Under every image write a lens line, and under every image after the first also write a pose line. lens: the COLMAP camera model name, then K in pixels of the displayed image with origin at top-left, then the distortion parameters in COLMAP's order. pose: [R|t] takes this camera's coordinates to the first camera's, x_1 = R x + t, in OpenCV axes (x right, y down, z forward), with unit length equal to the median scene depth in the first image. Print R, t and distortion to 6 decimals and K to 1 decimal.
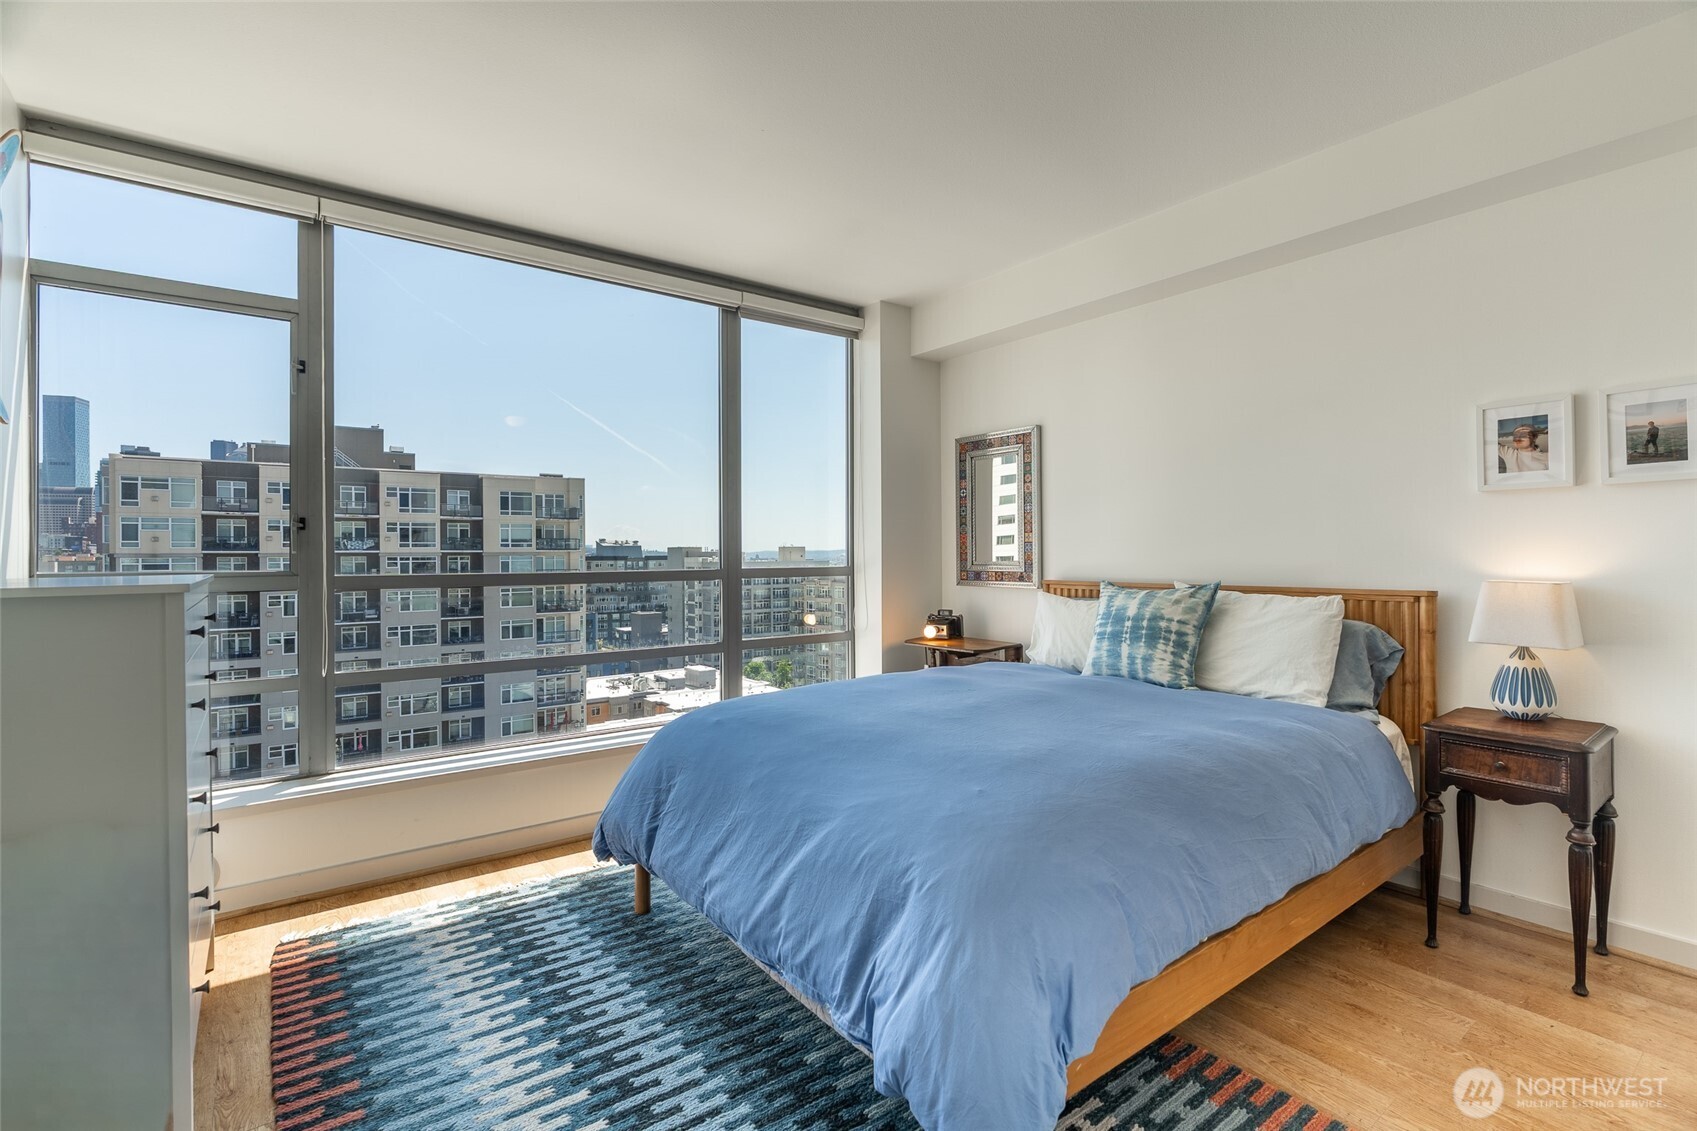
lens RADIAL K [[770.1, 0, 851.7], [0, 770.1, 556.3], [0, 0, 1]] dist [-0.002227, 0.000119]
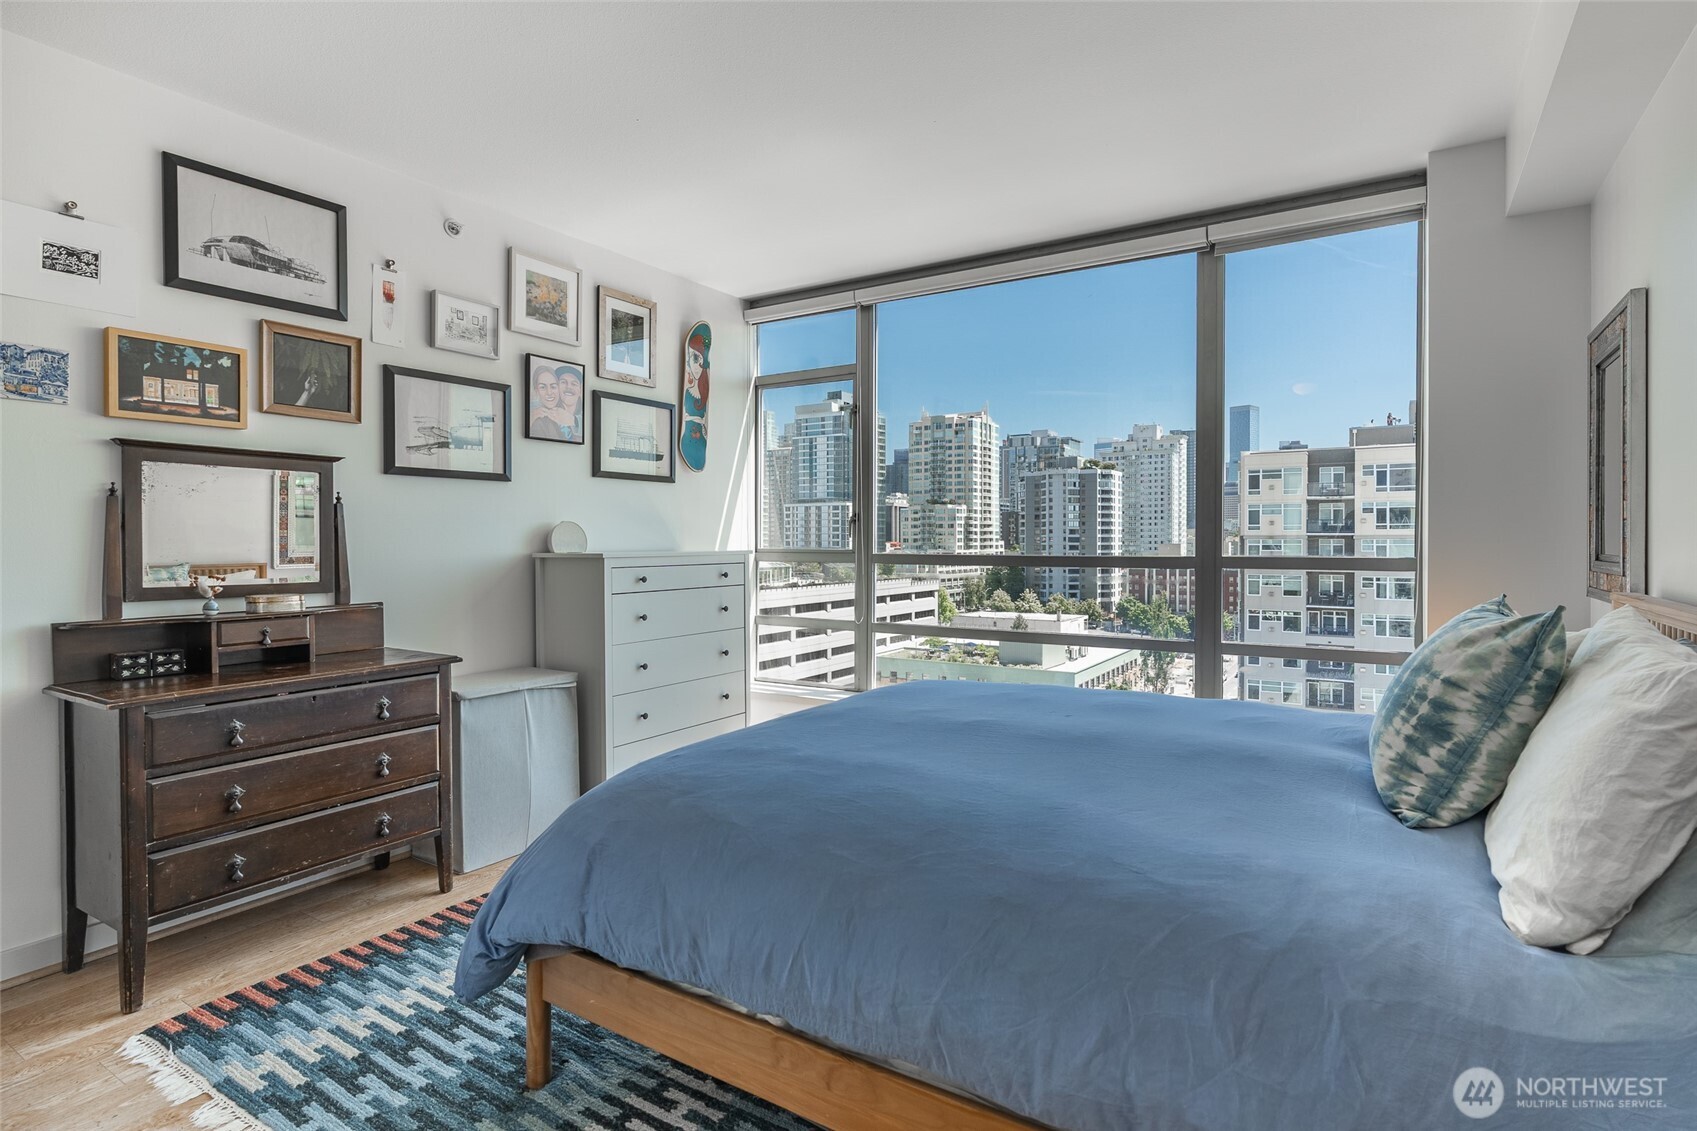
lens RADIAL K [[843.5, 0, 916.6], [0, 843.5, 545.9], [0, 0, 1]] dist [0.002022, 0.000378]
pose [[0.388558, 0.011621, -0.921351, 0.763000], [-0.003566, 0.999932, 0.011109, -0.006594], [0.921417, -0.001031, 0.388573, 0.457926]]
